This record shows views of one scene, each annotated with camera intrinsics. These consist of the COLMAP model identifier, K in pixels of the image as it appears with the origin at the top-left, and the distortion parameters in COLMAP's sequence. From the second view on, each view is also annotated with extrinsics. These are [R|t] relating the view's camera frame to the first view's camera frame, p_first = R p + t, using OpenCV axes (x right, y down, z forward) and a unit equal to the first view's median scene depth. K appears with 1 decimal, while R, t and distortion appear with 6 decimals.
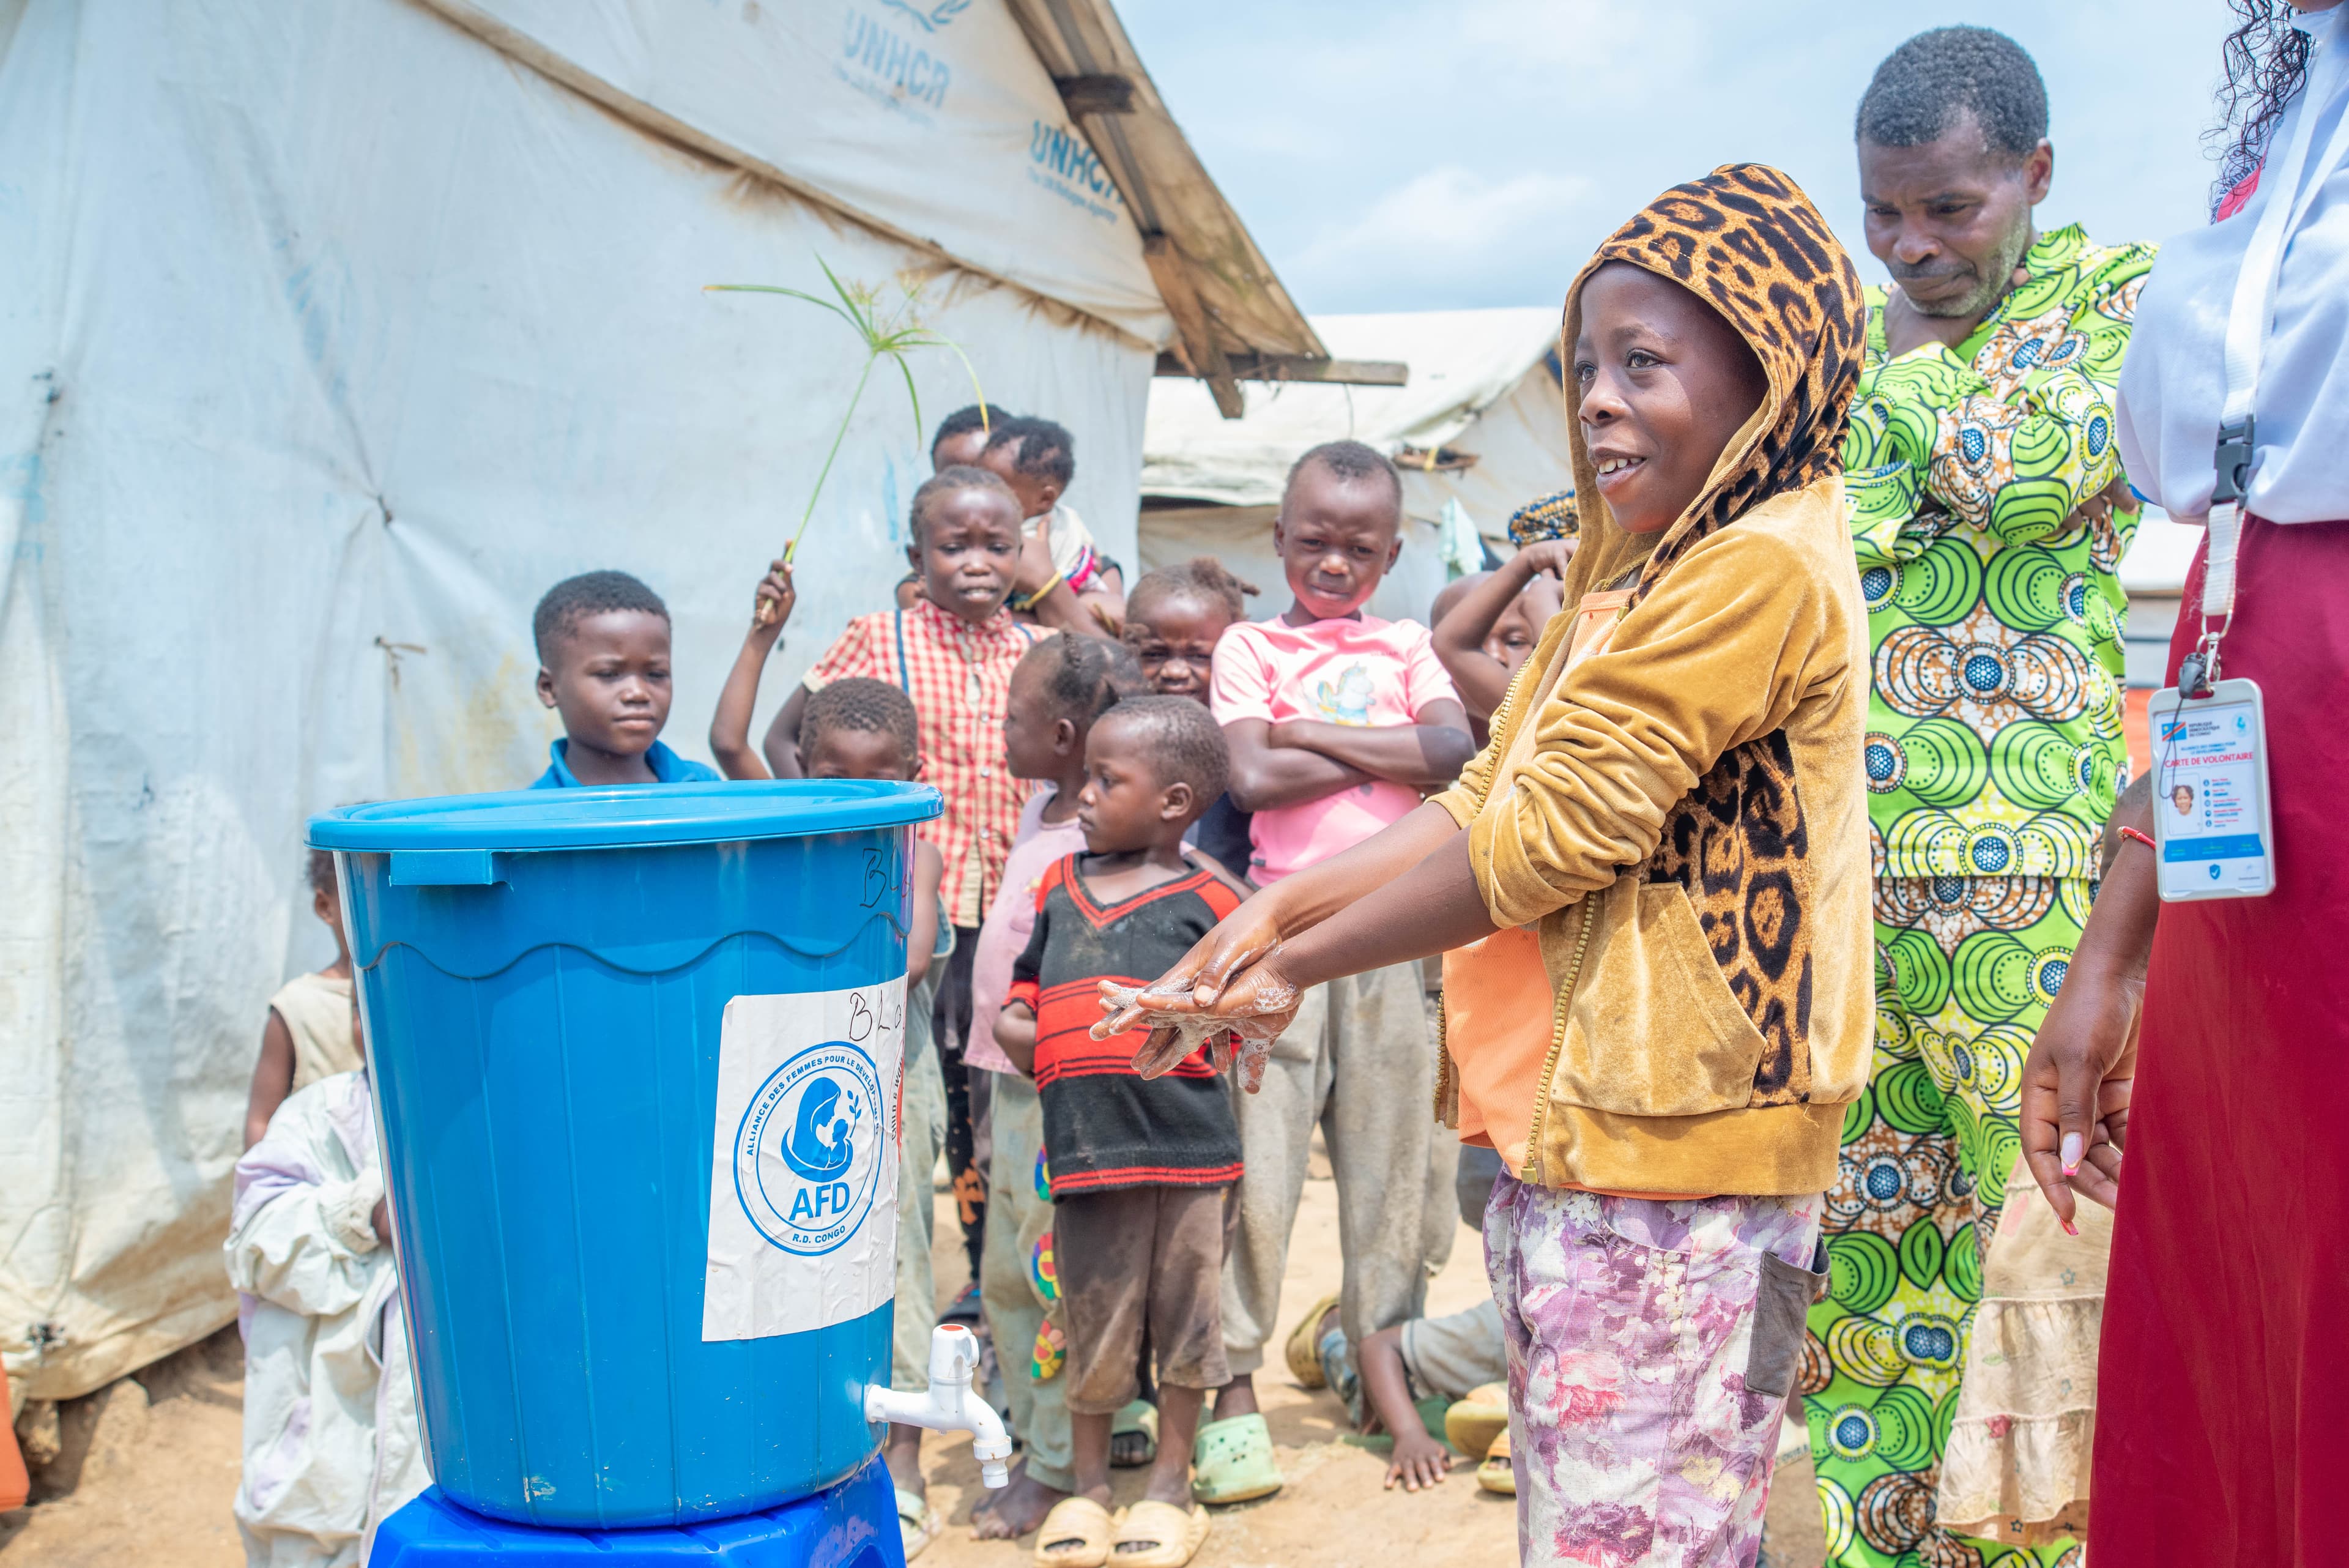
lens RADIAL K [[2843.5, 0, 1186.0], [0, 2843.5, 790.1], [0, 0, 1]] dist [-0.045209, -0.008886]
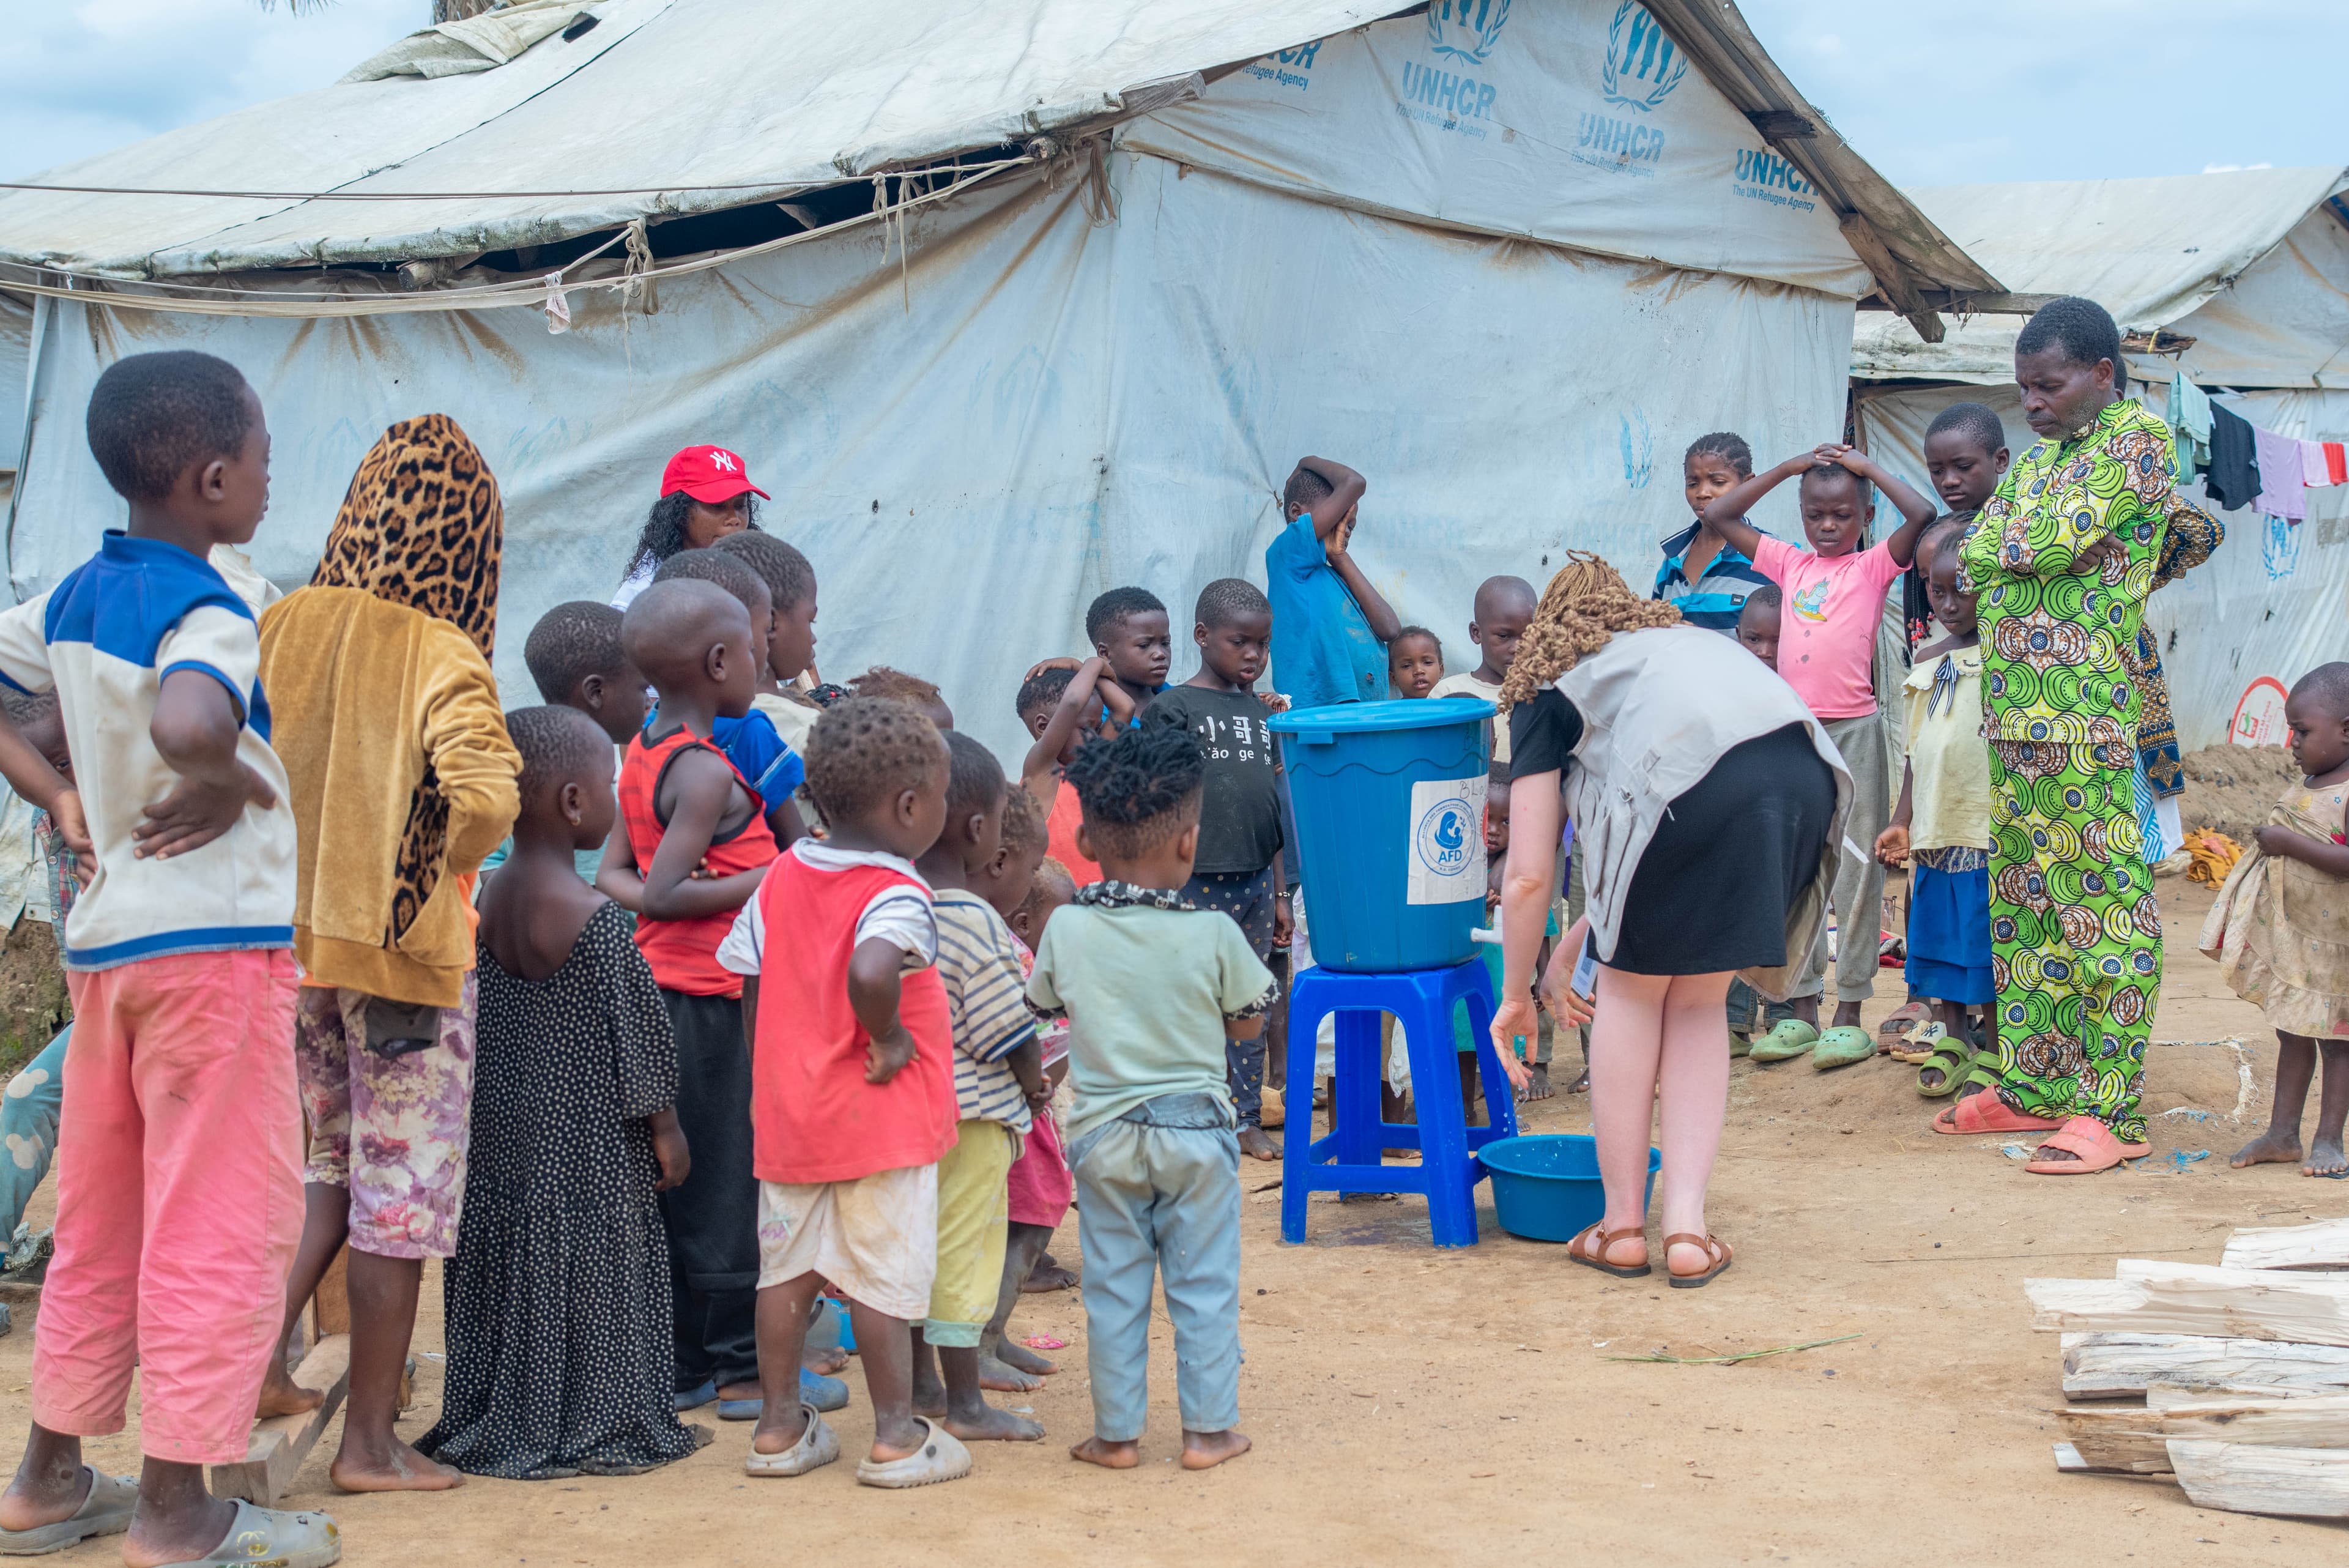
lens RADIAL K [[3928.7, 0, 1174.5], [0, 3928.7, 784.0], [0, 0, 1]] dist [-0.018012, 0.127053]
pose [[0.957012, -0.004728, -0.290009, 0.343301], [0.020808, 0.998410, 0.052391, -0.062358], [0.289300, -0.056173, 0.955589, -1.294158]]
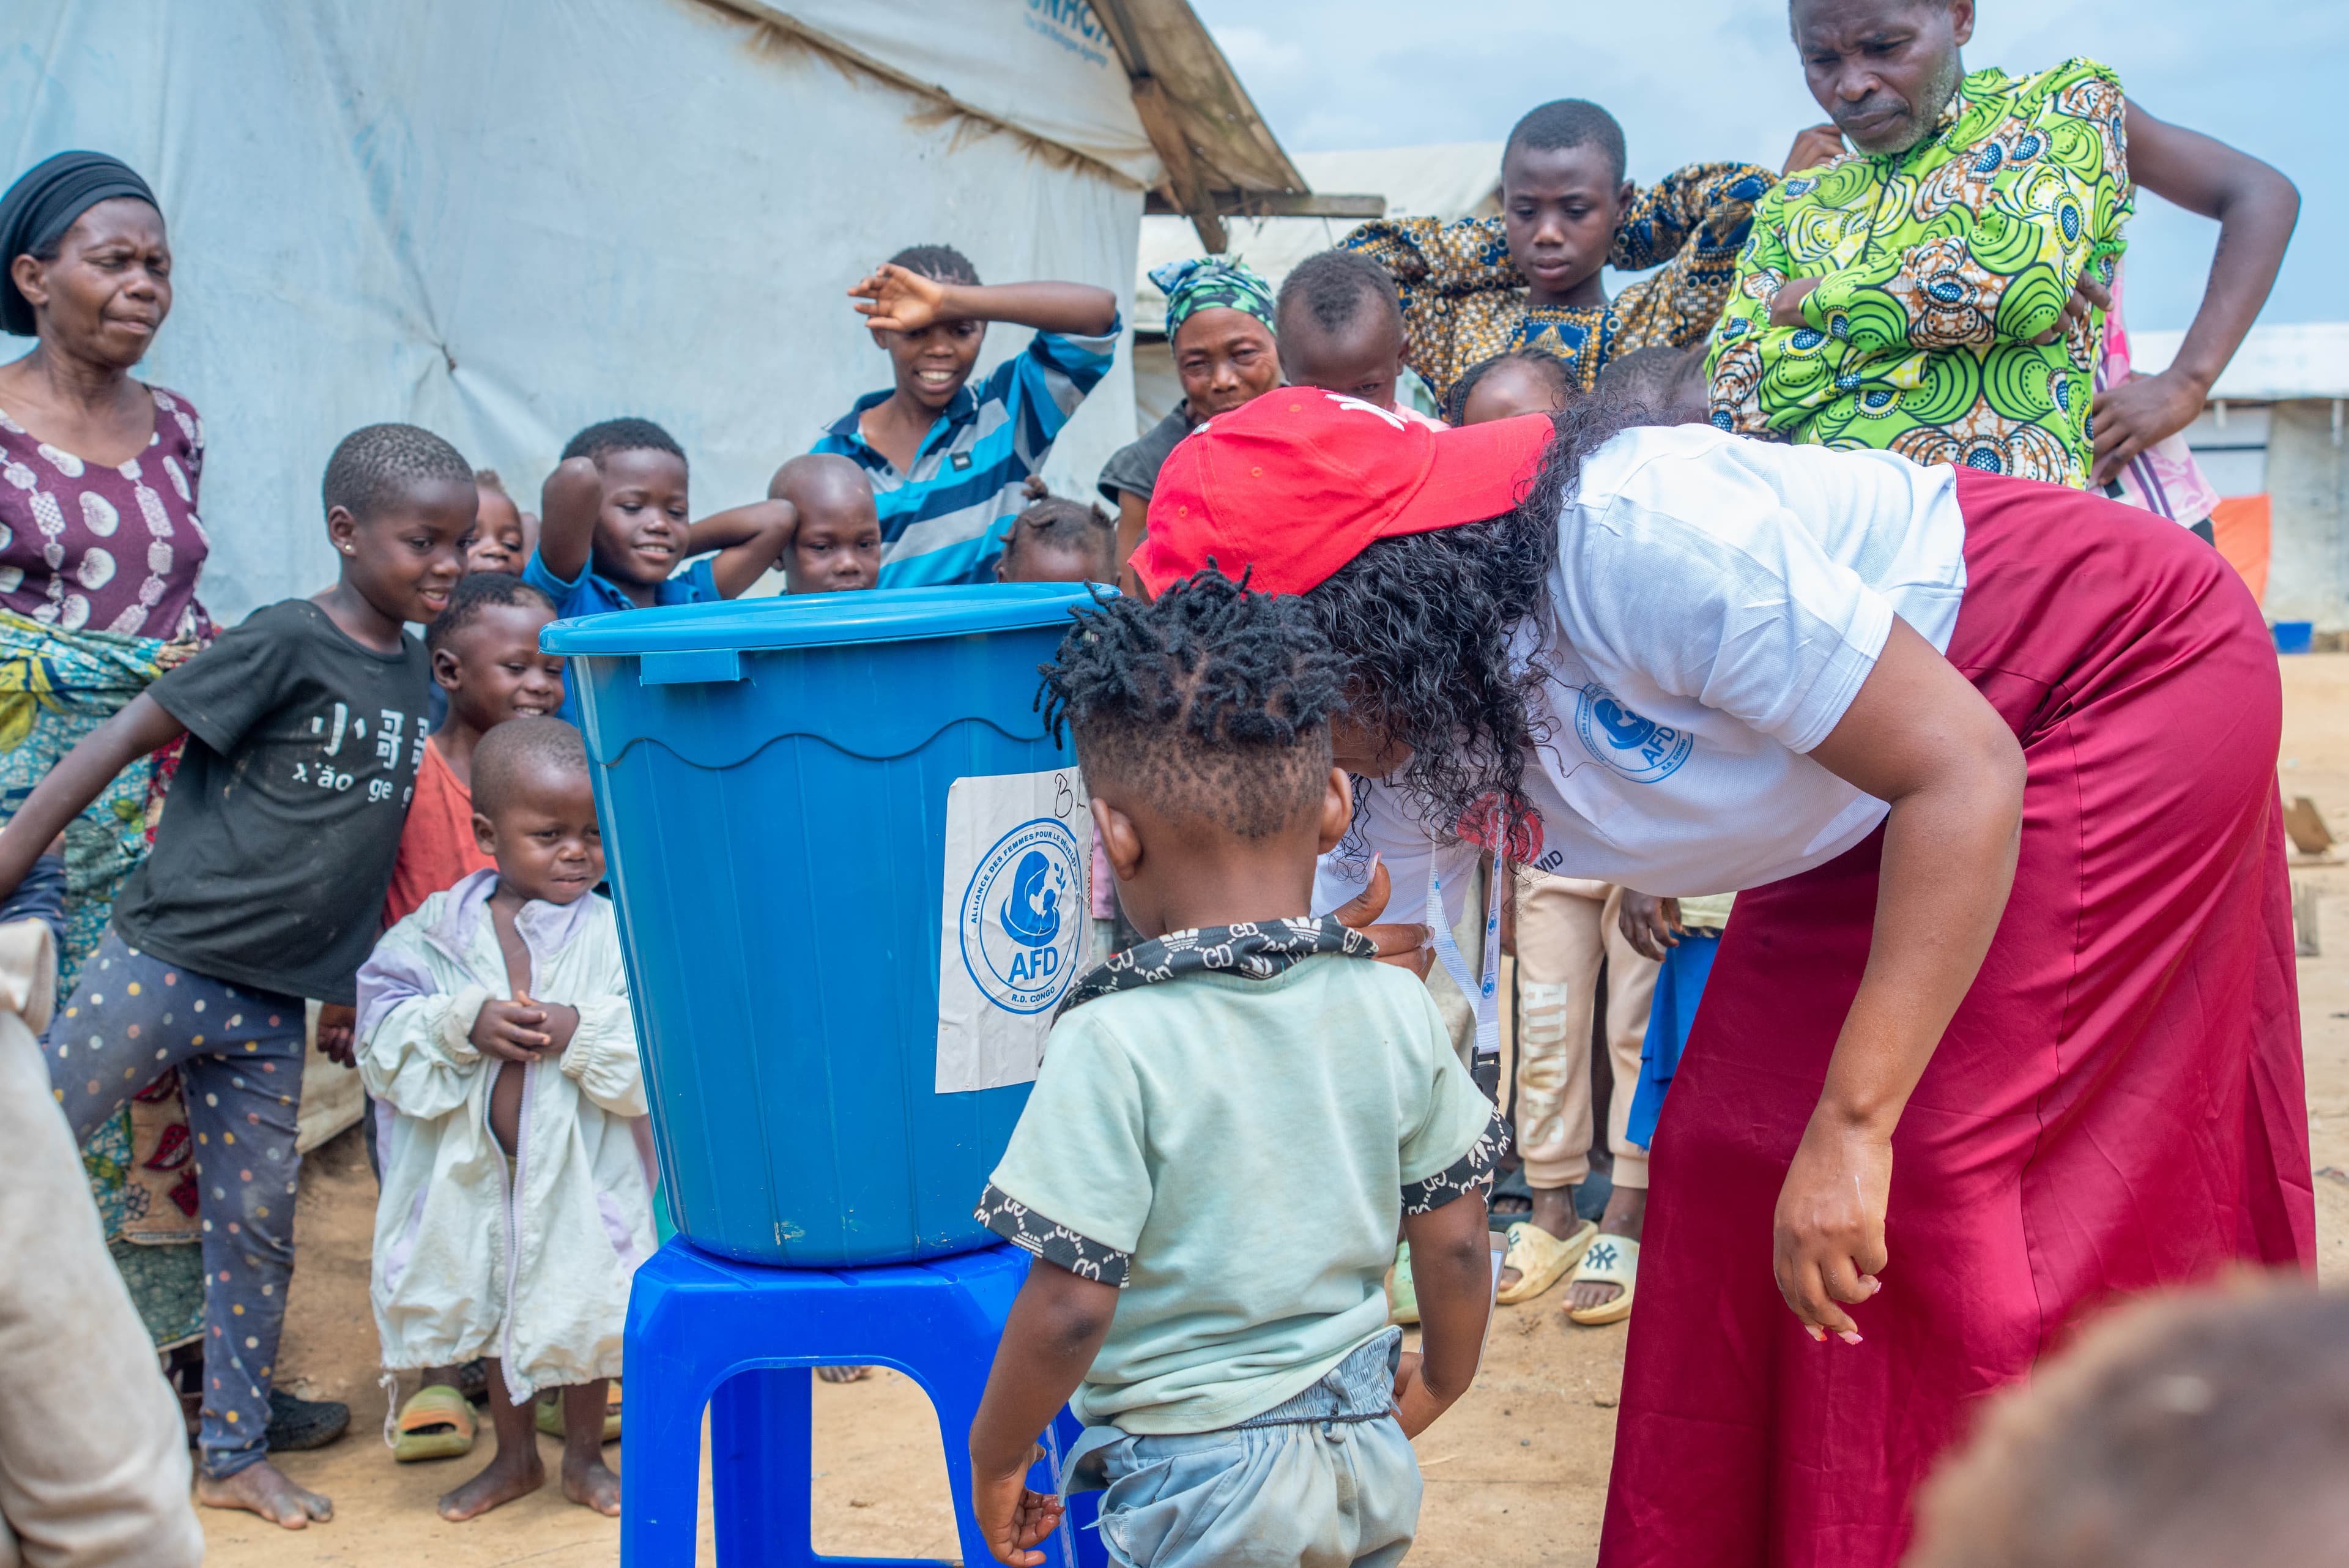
lens RADIAL K [[2747.3, 0, 1174.5], [0, 2747.3, 784.0], [0, 0, 1]] dist [-0.048332, -0.002476]
pose [[0.999384, -0.028398, 0.020616, -0.044792], [0.027150, 0.997919, 0.058494, 0.007040], [-0.022235, -0.057898, 0.998075, -0.026041]]
